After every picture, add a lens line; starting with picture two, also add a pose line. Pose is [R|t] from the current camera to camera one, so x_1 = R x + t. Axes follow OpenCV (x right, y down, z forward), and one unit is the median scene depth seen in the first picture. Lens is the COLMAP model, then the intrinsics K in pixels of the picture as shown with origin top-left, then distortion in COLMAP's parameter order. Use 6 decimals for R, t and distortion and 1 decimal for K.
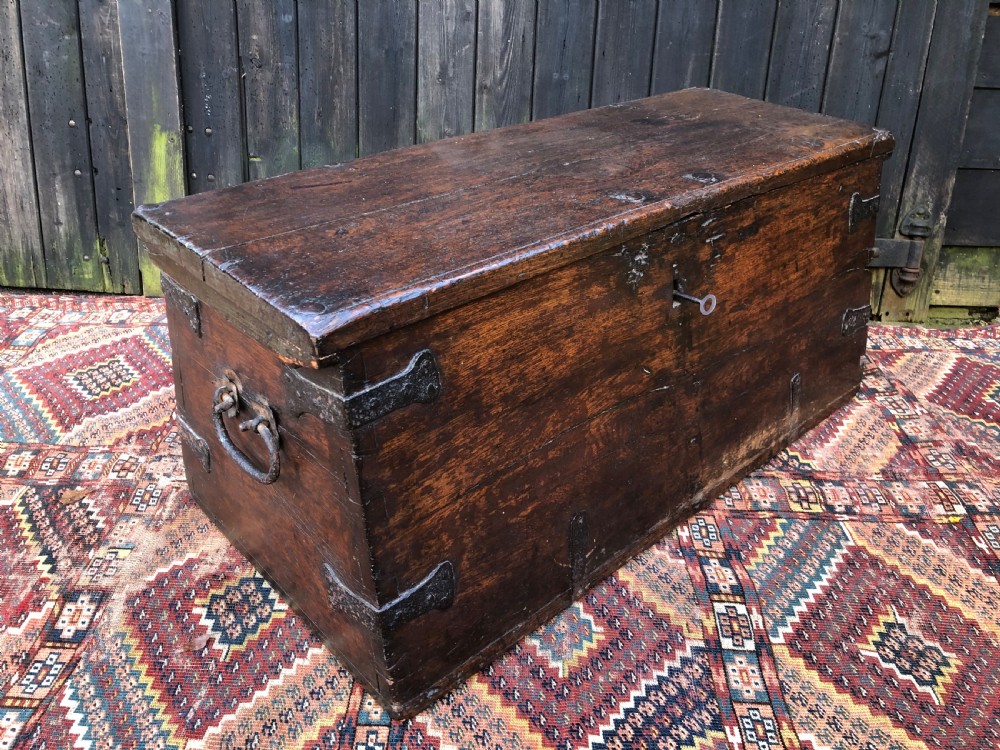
lens RADIAL K [[820.3, 0, 492.4], [0, 820.3, 376.4], [0, 0, 1]] dist [-0.005222, 0.036607]
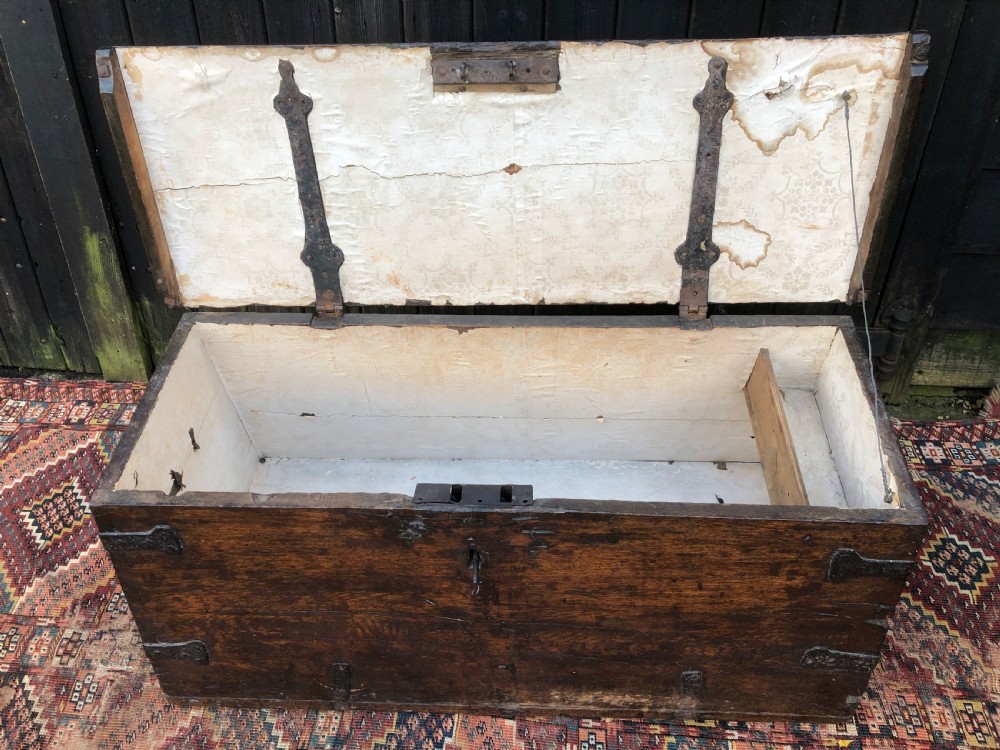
lens RADIAL K [[800.4, 0, 495.1], [0, 800.4, 373.4], [0, 0, 1]] dist [0.093405, -0.122409]
pose [[0.996660, 0.008819, -0.081182, 0.191829], [0.012582, 0.965694, 0.259378, -0.494580], [0.080685, -0.259533, 0.962358, 0.100371]]
